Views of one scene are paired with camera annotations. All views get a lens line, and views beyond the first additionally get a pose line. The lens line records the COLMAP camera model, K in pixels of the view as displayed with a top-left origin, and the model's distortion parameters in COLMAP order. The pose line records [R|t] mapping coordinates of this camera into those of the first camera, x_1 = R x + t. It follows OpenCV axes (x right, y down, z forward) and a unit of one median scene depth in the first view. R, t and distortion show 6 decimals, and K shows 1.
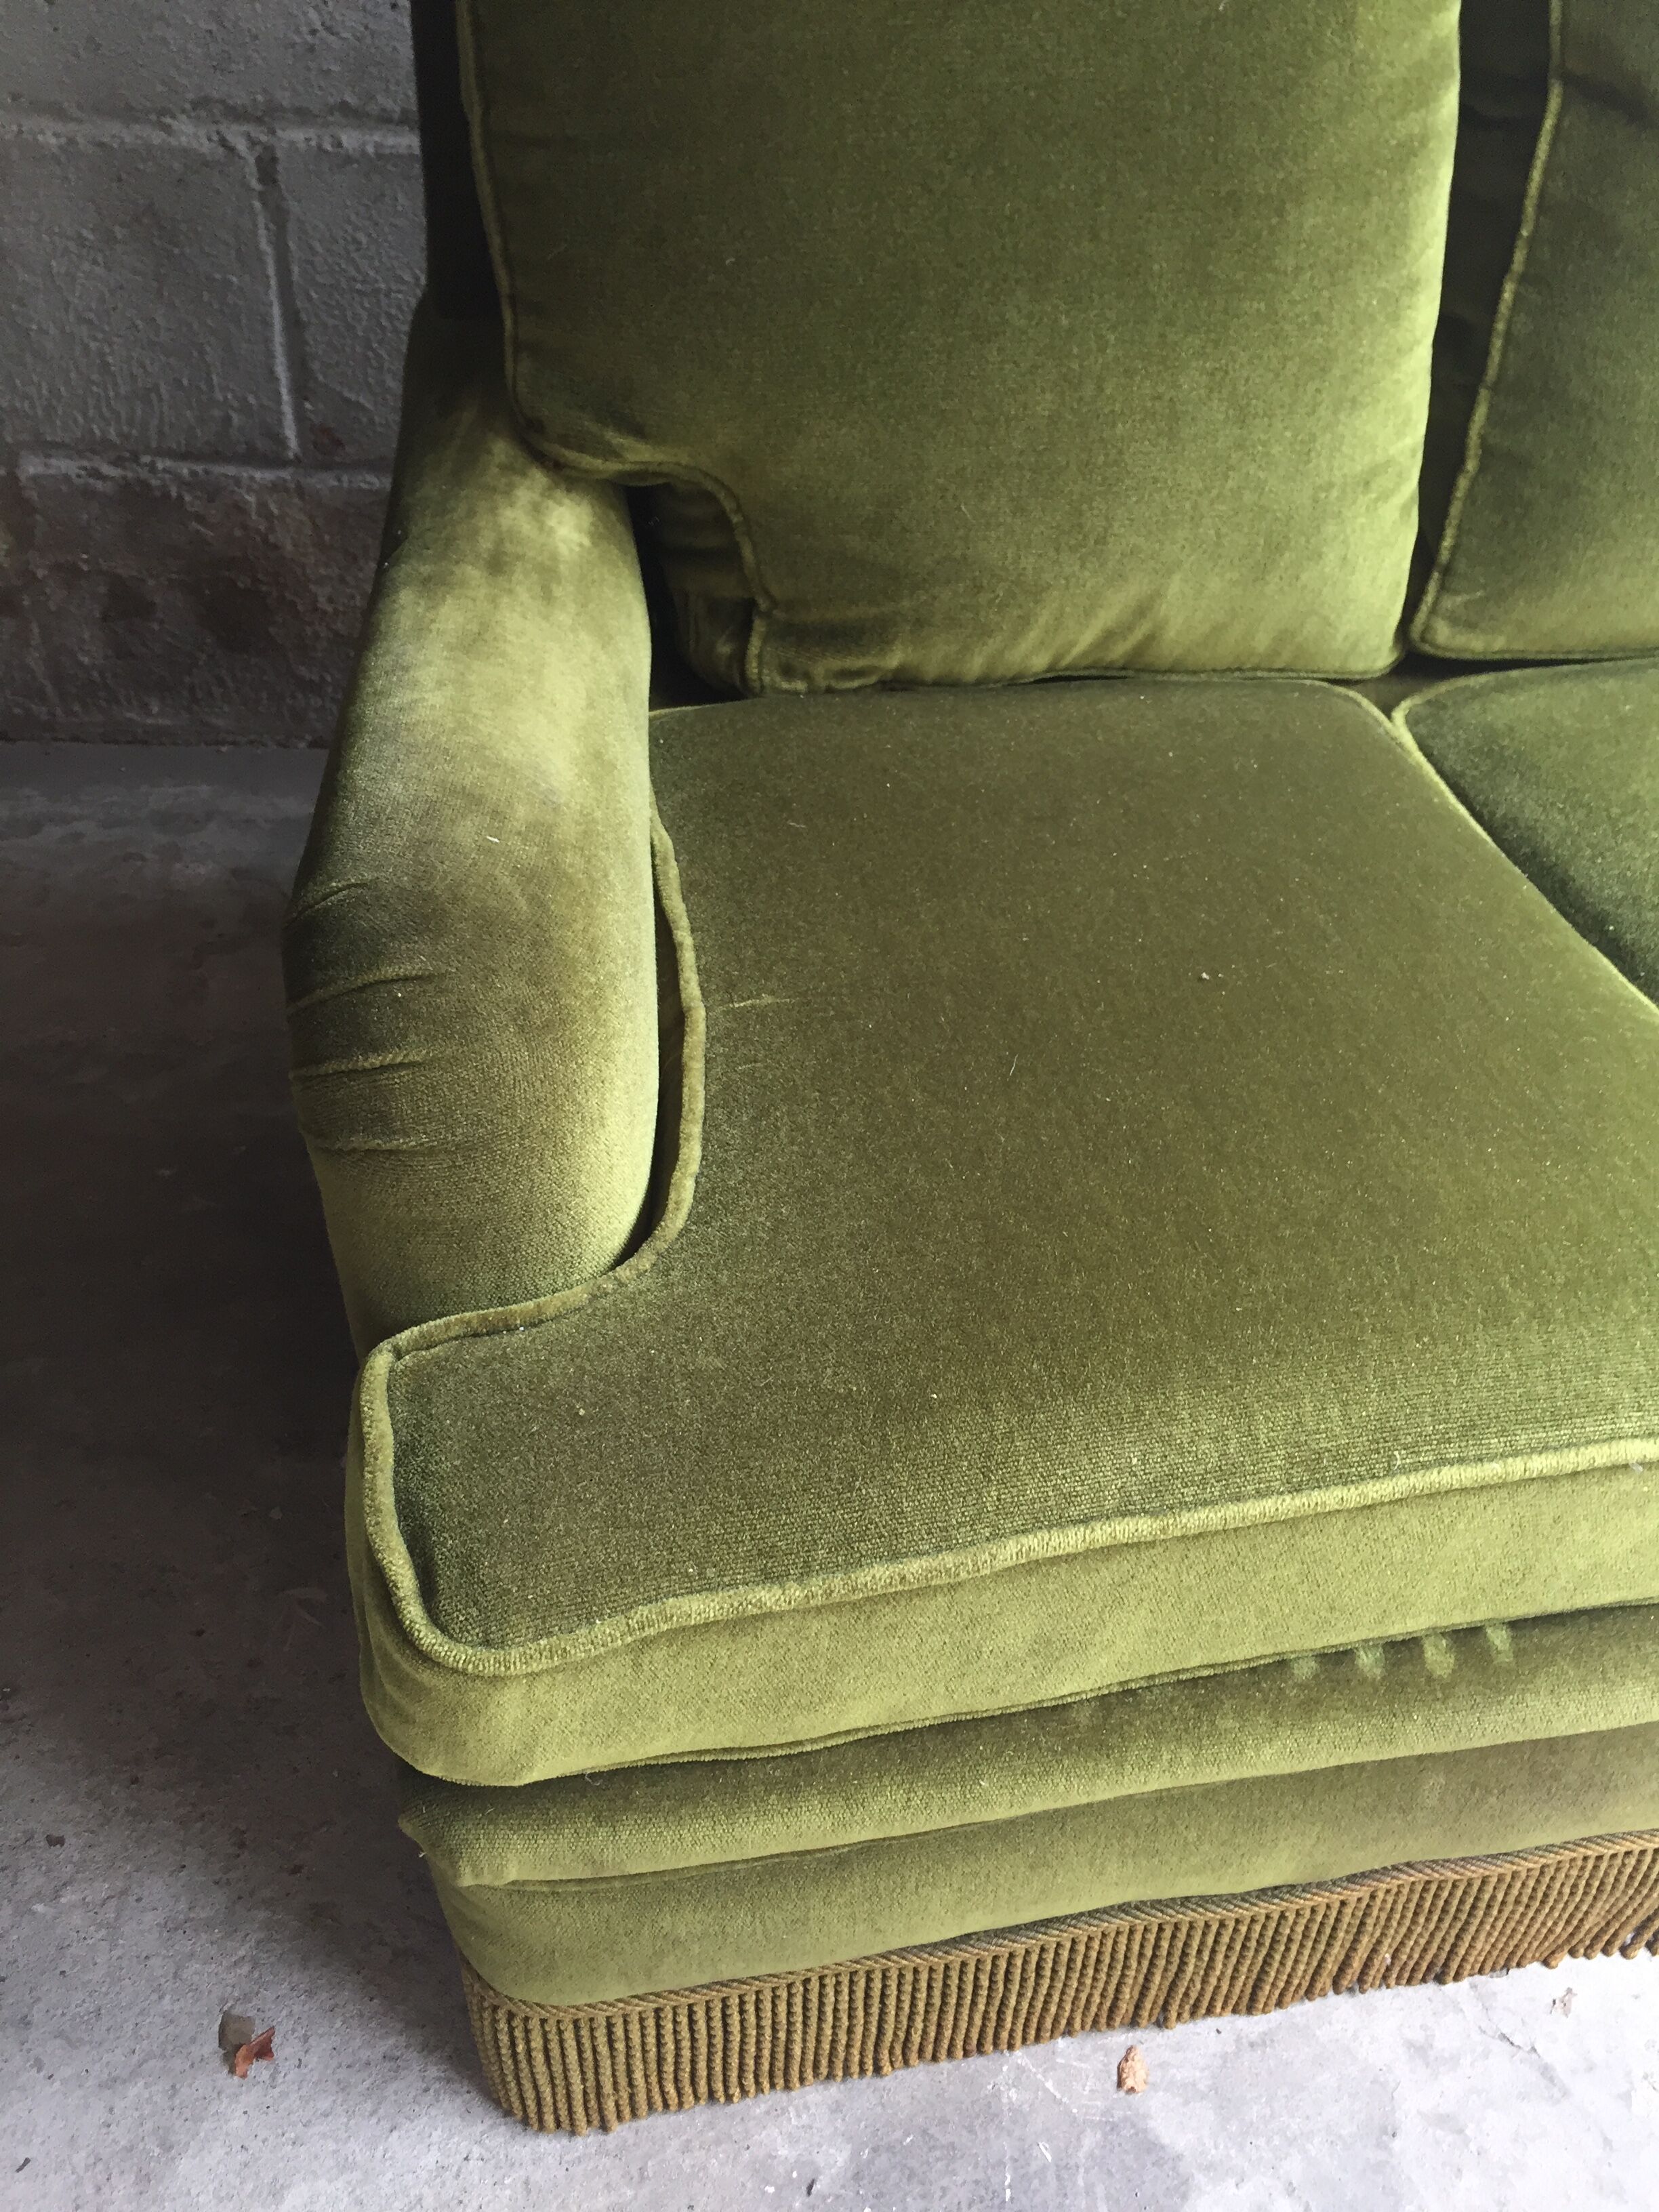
lens RADIAL K [[1909.0, 0, 843.6], [0, 1909.0, 1107.3], [0, 0, 1]] dist [0.090633, -0.120940]
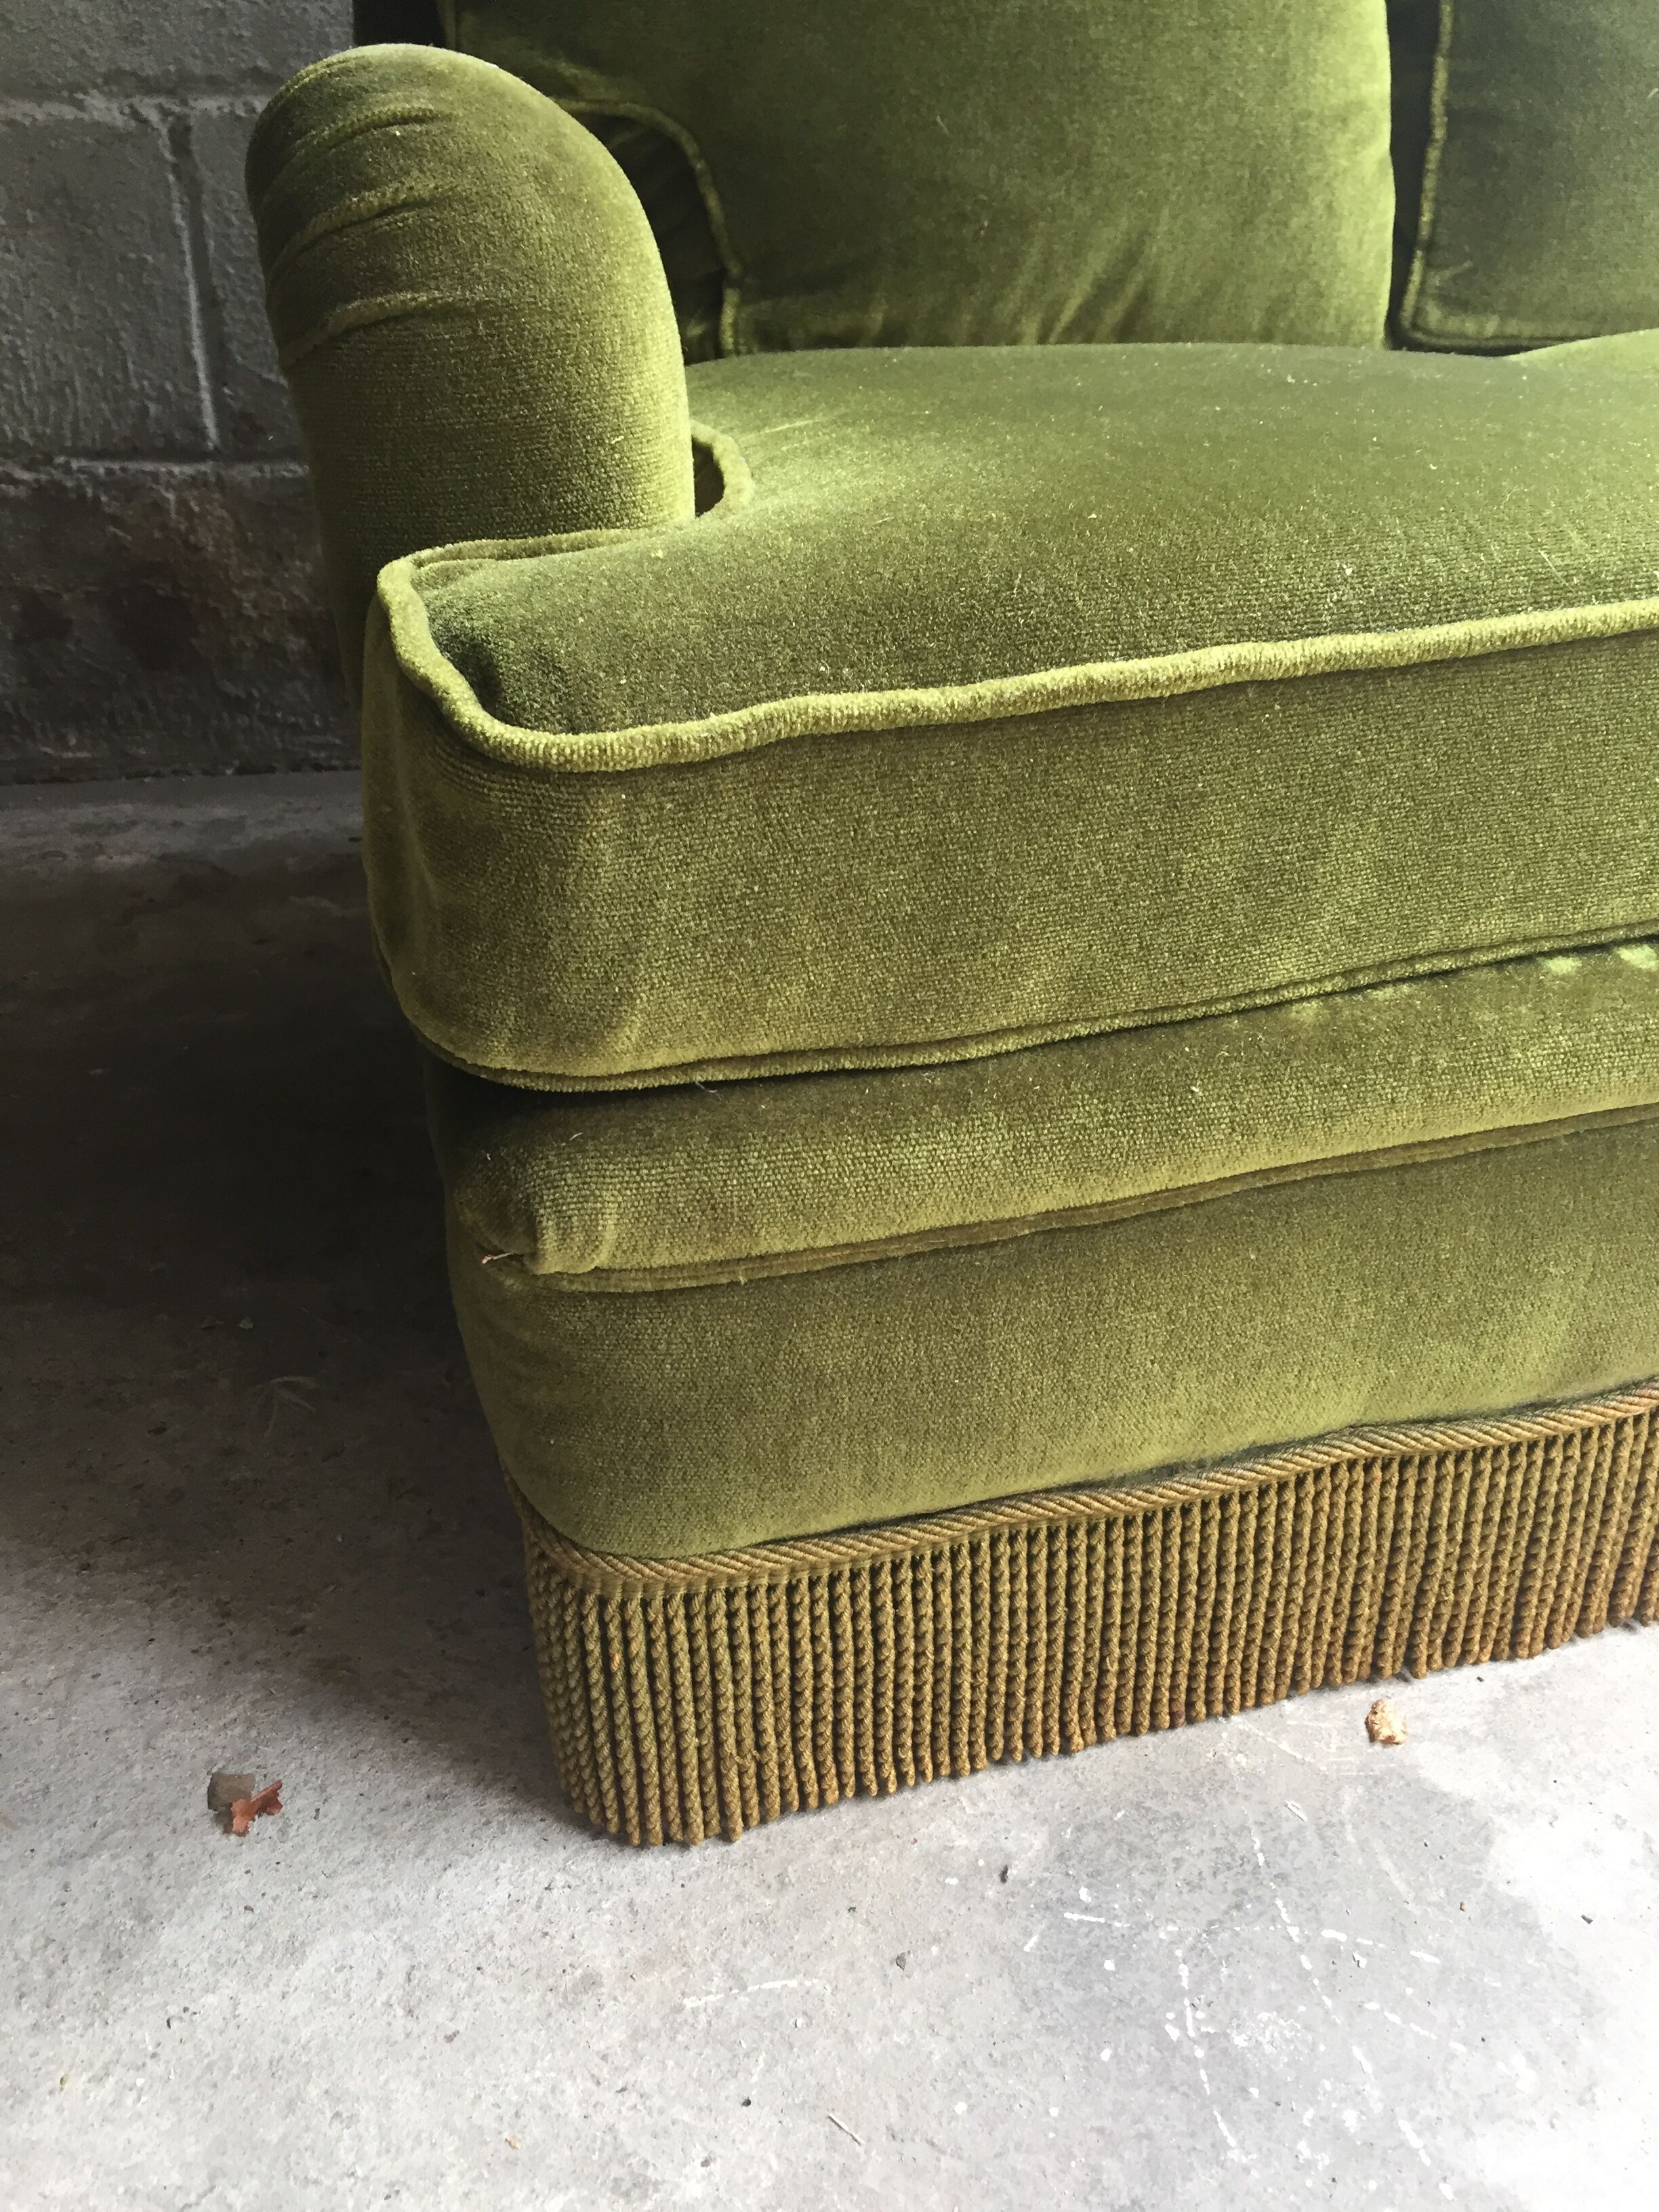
lens RADIAL K [[1909.0, 0, 838.8], [0, 1909.0, 1112.3], [0, 0, 1]] dist [0.090633, -0.120940]
pose [[0.994626, -0.090471, 0.050344, -0.081731], [0.099054, 0.973012, -0.208414, 0.368124], [-0.030130, 0.212281, 0.976744, 0.175244]]
